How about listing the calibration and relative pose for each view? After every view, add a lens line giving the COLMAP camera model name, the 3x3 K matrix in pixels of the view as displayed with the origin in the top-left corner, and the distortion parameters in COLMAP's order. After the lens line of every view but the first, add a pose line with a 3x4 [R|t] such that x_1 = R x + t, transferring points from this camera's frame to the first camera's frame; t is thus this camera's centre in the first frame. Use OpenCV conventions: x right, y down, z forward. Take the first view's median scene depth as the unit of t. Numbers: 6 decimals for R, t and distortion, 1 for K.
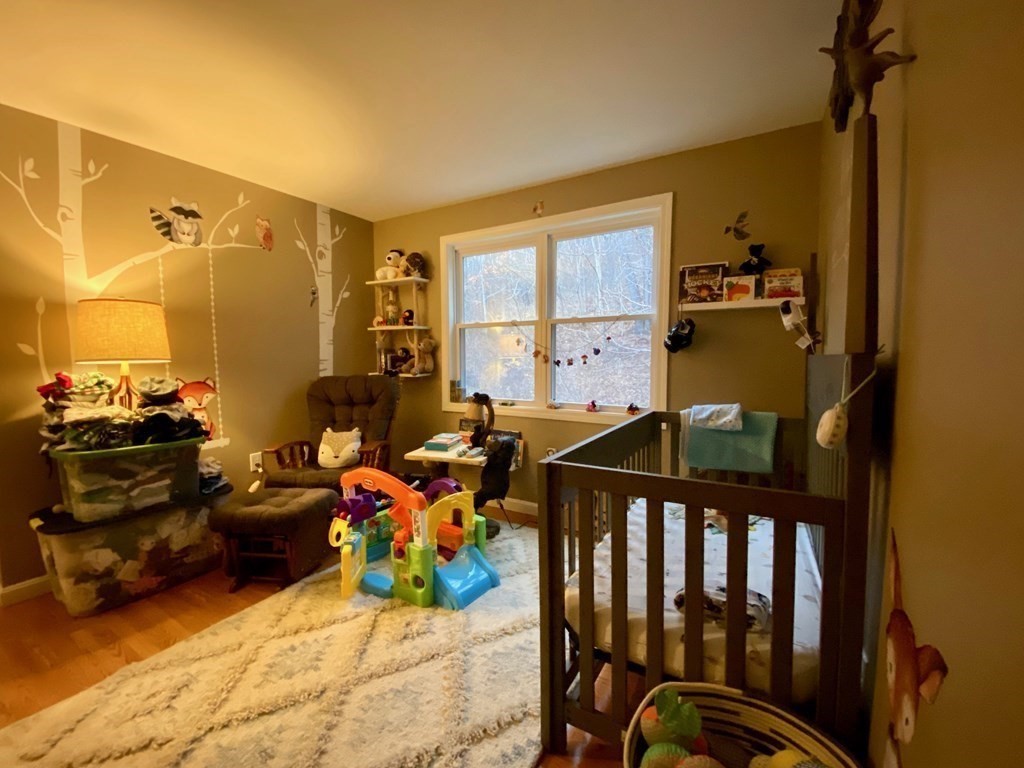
lens RADIAL K [[418.8, 0, 513.3], [0, 418.8, 385.1], [0, 0, 1]] dist [0.001694, -0.006643]
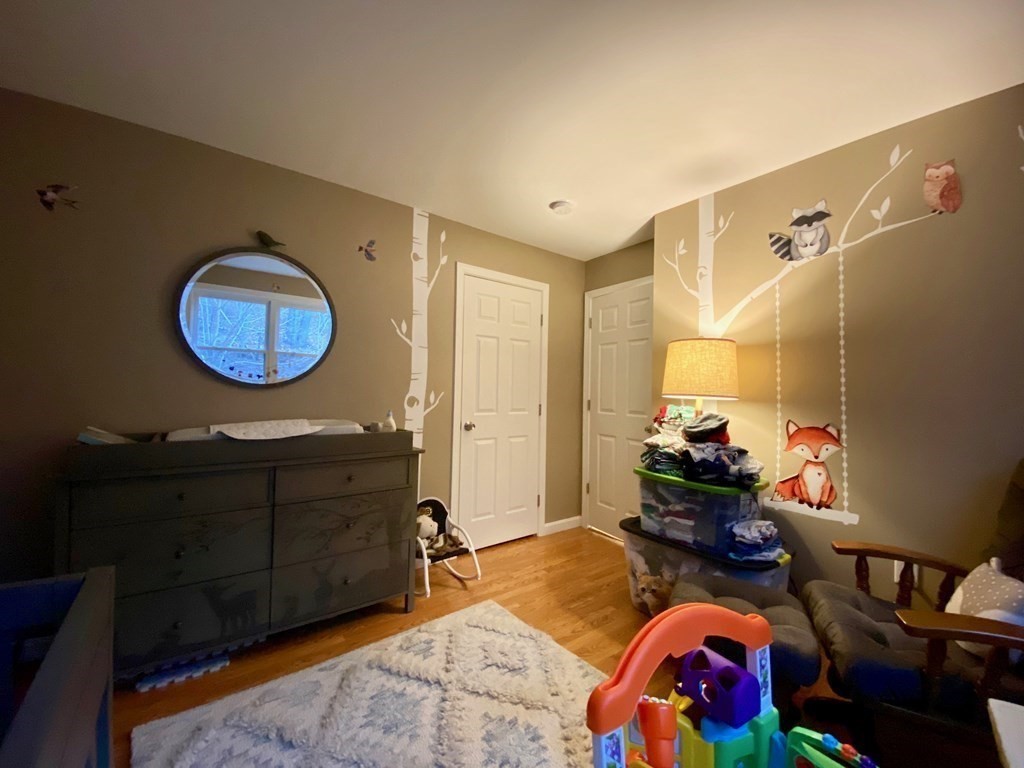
lens RADIAL K [[418.8, 0, 511.5], [0, 418.8, 384.1], [0, 0, 1]] dist [0.001694, -0.006643]
pose [[-0.367115, -0.019930, -0.929962, 0.191237], [-0.084661, 0.996337, 0.012069, -0.053800], [0.926315, 0.083162, -0.367457, 0.816361]]
